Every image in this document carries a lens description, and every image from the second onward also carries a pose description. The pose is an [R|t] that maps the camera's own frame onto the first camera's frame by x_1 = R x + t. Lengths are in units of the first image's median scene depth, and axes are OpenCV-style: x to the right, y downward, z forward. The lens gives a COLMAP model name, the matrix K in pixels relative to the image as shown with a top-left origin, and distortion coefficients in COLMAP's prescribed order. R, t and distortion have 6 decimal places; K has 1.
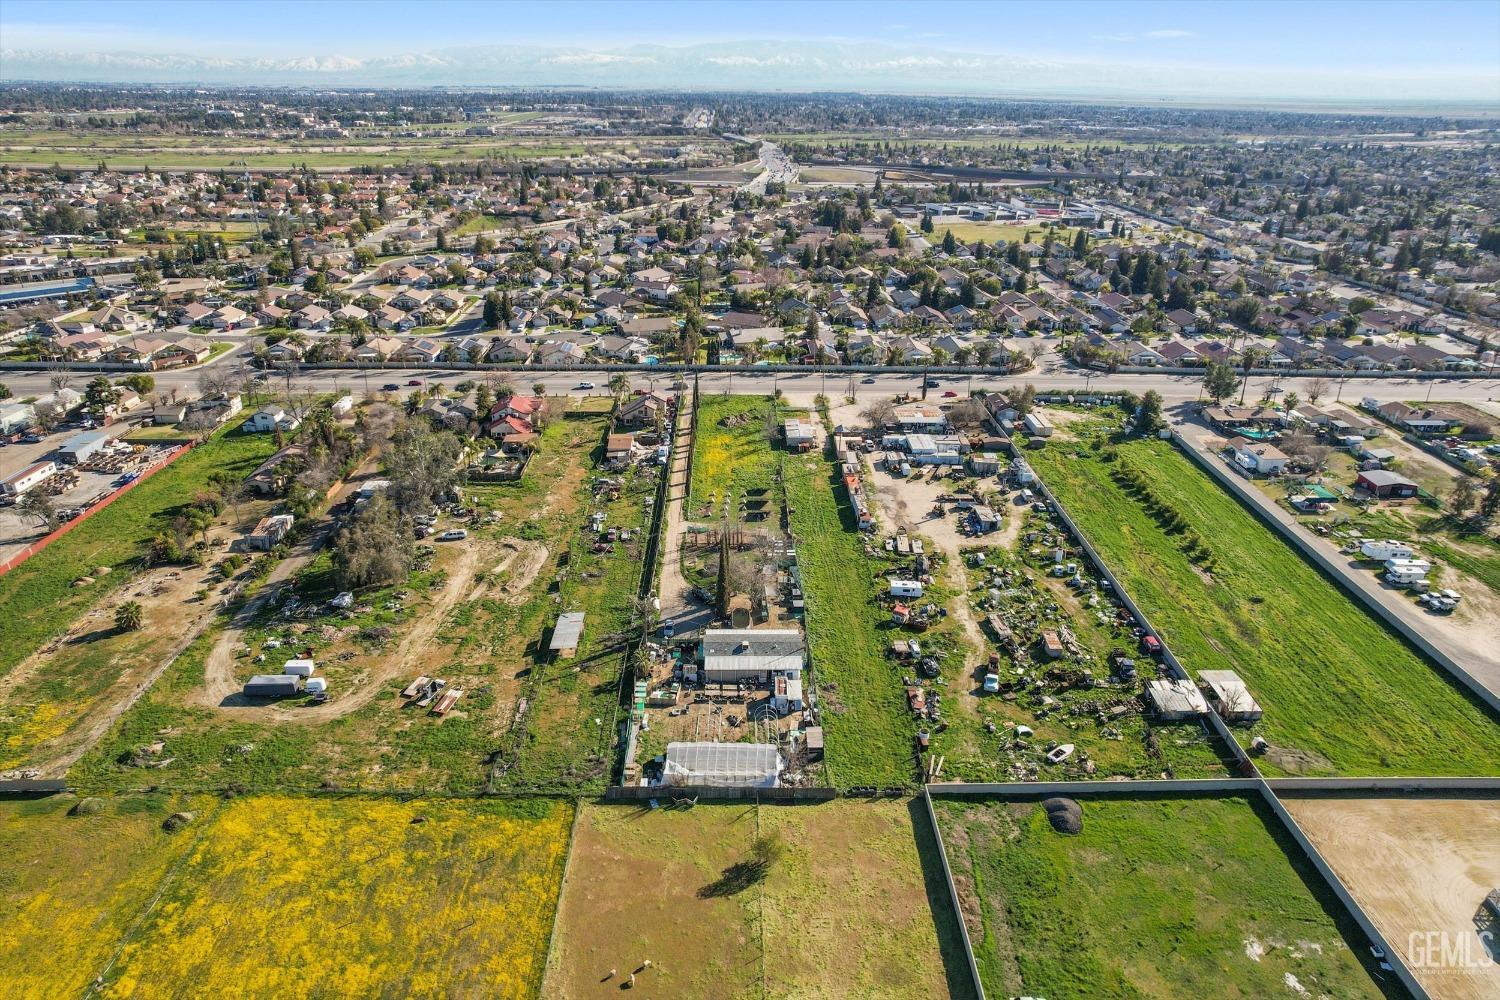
lens RADIAL K [[959.0, 0, 755.4], [0, 959.0, 500.4], [0, 0, 1]] dist [-0.074880, 0.068477]
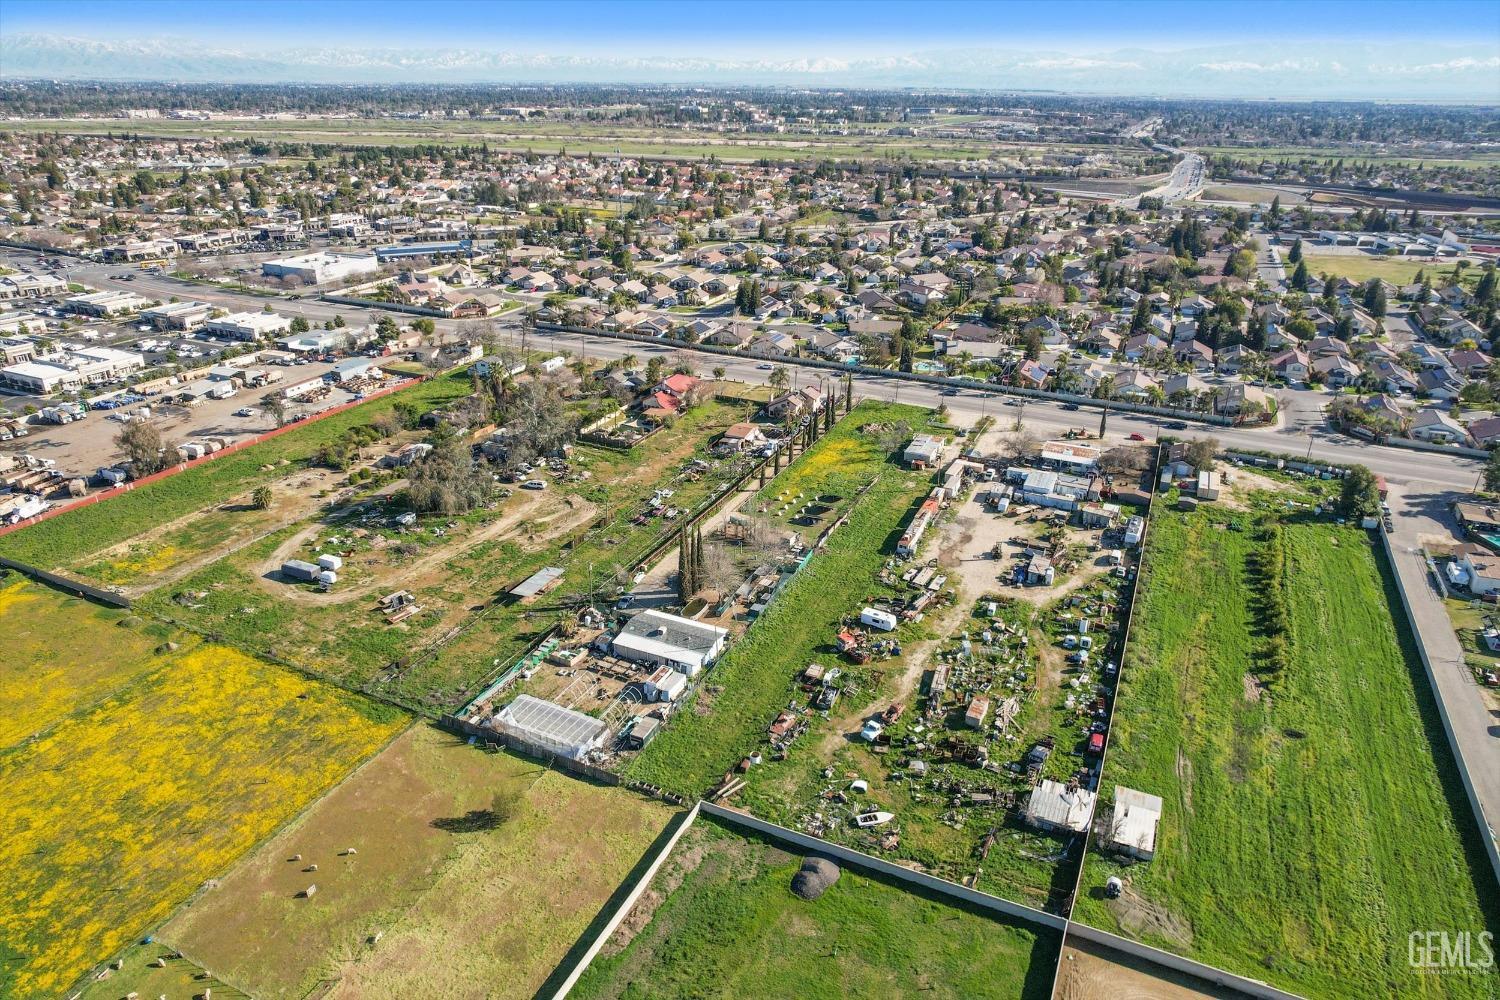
lens RADIAL K [[959.0, 0, 755.4], [0, 959.0, 500.4], [0, 0, 1]] dist [-0.074880, 0.068477]
pose [[0.899158, 0.177515, -0.400005, 0.328370], [-0.178818, 0.983281, 0.034405, -0.027194], [0.399424, 0.040592, 0.915867, 0.069236]]
